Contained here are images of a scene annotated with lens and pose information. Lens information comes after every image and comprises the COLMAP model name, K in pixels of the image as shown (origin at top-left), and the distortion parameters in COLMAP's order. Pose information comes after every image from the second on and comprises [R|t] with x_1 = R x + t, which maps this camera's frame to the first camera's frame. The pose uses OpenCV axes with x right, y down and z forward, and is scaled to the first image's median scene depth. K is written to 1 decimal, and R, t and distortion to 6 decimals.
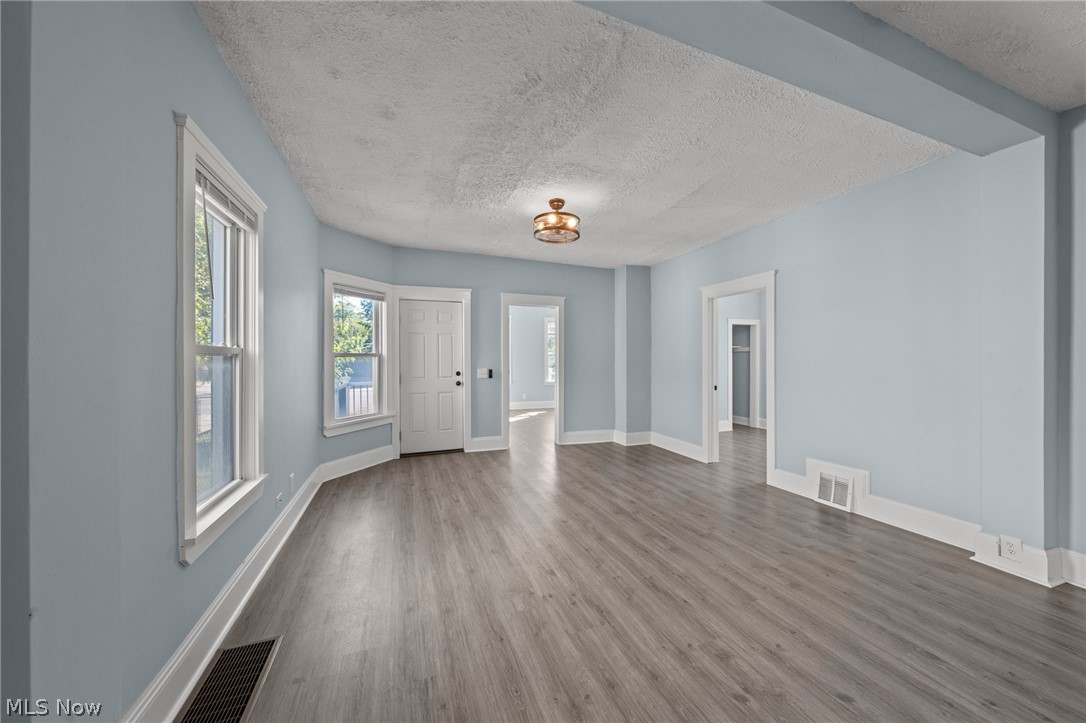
lens RADIAL K [[381.4, 0, 543.0], [0, 381.4, 361.5], [0, 0, 1]] dist [-0.001450, -0.000284]
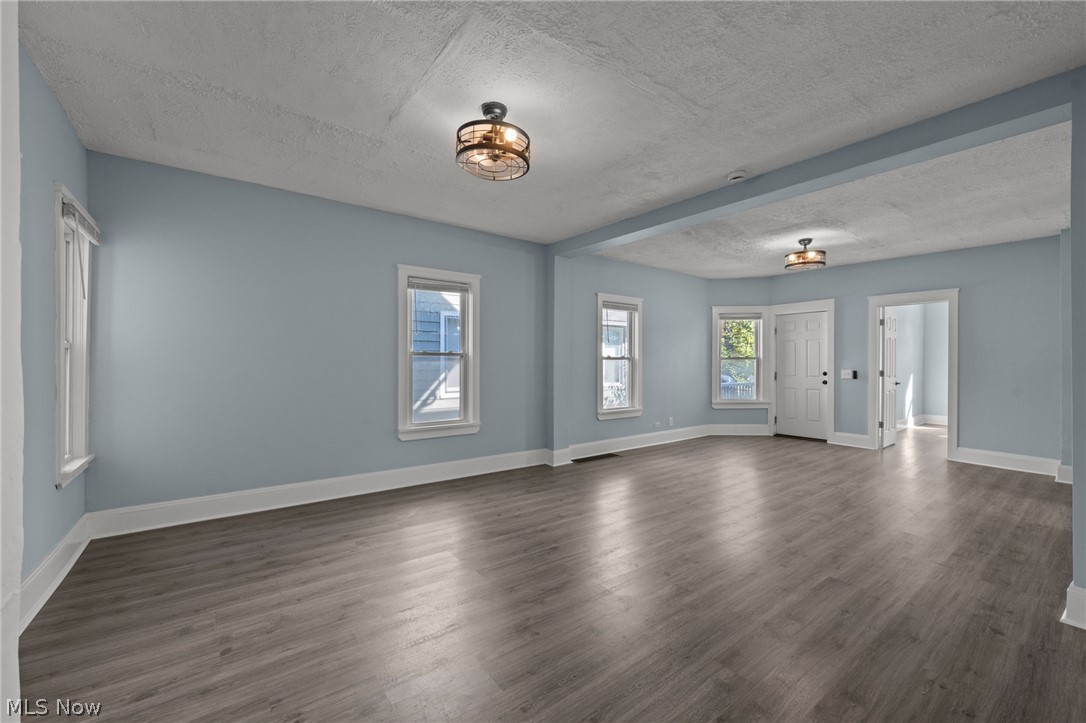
lens RADIAL K [[437.1, 0, 546.3], [0, 437.1, 361.3], [0, 0, 1]] dist [0.000116, 0.000319]
pose [[0.280913, 0.002643, -0.959730, 0.969277], [-0.007946, 0.999968, 0.000428, 0.000643], [0.959700, 0.007506, 0.280925, -0.207815]]
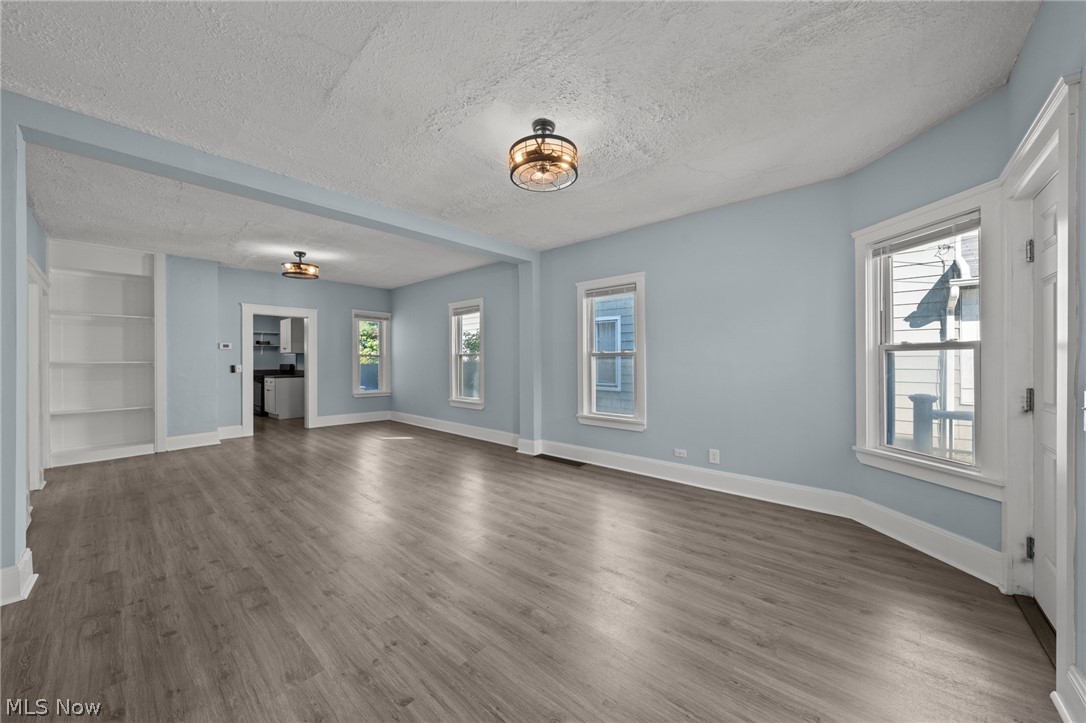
lens RADIAL K [[381.4, 0, 543.0], [0, 381.4, 361.5], [0, 0, 1]] dist [-0.001450, -0.000284]
pose [[-0.885204, 0.007564, -0.465142, 0.283959], [0.004453, 0.999960, 0.007787, -0.001559], [0.465182, 0.004821, -0.885202, 1.276661]]
